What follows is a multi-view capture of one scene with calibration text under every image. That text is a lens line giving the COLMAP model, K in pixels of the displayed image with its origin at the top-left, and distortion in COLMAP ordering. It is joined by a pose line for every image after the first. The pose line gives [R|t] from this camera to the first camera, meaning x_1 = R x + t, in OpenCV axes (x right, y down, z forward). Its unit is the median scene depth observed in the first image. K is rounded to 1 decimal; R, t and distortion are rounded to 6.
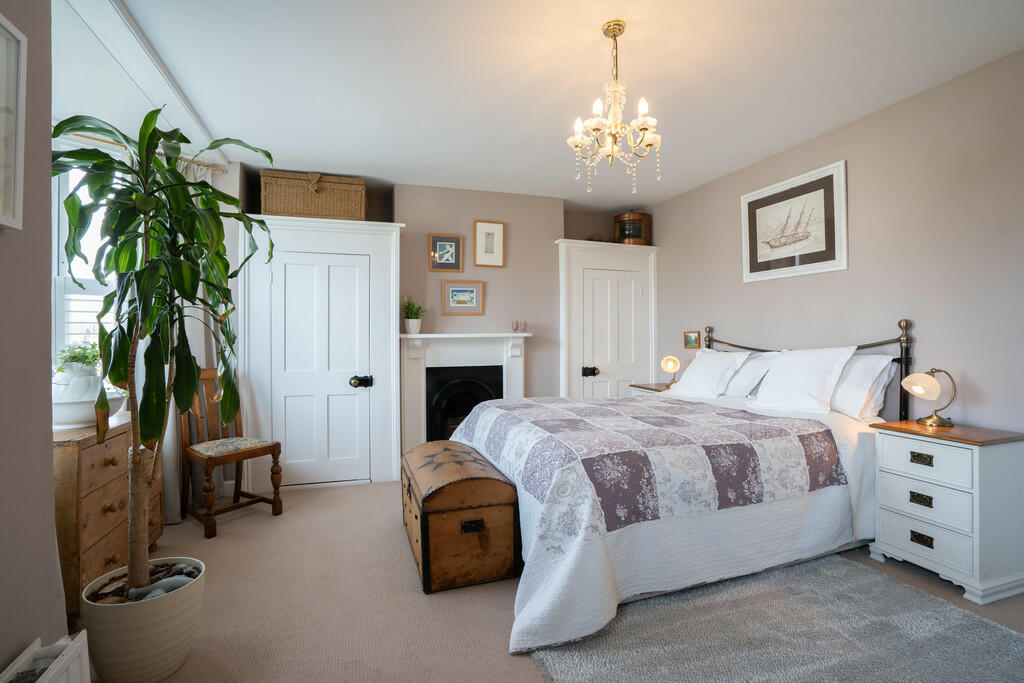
lens RADIAL K [[478.4, 0, 508.2], [0, 478.4, 338.0], [0, 0, 1]] dist [-0.041402, 0.015089]
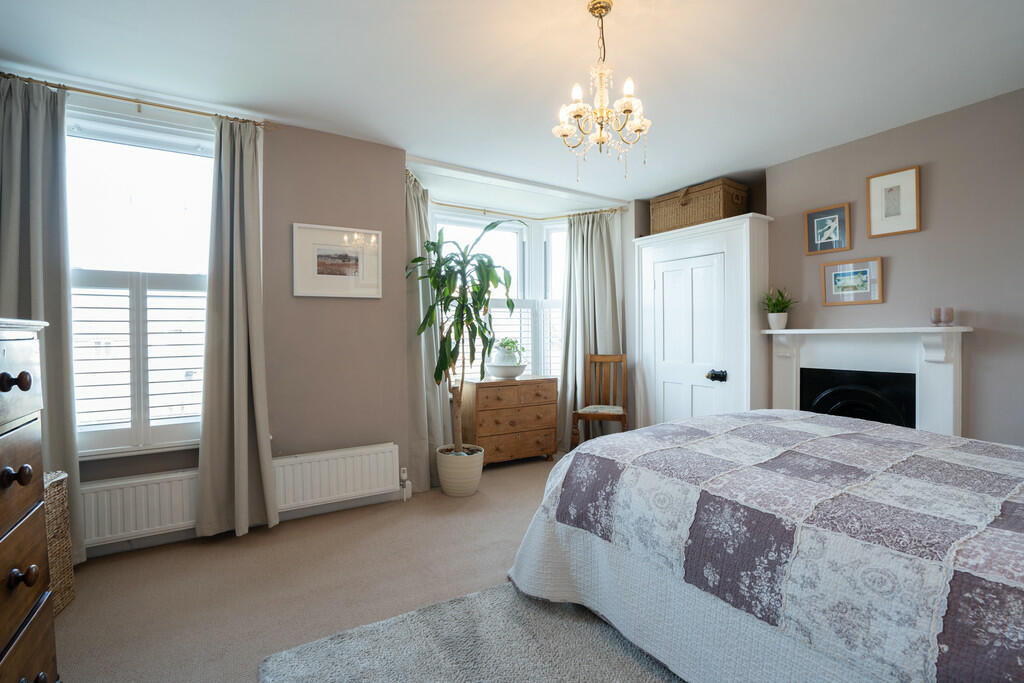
lens RADIAL K [[478.4, 0, 510.7], [0, 478.4, 334.4], [0, 0, 1]] dist [-0.041402, 0.015089]
pose [[0.218117, 0.007387, -0.975895, 0.544007], [-0.000415, 0.999972, 0.007477, -0.005112], [0.975923, -0.001226, 0.218114, 0.301179]]
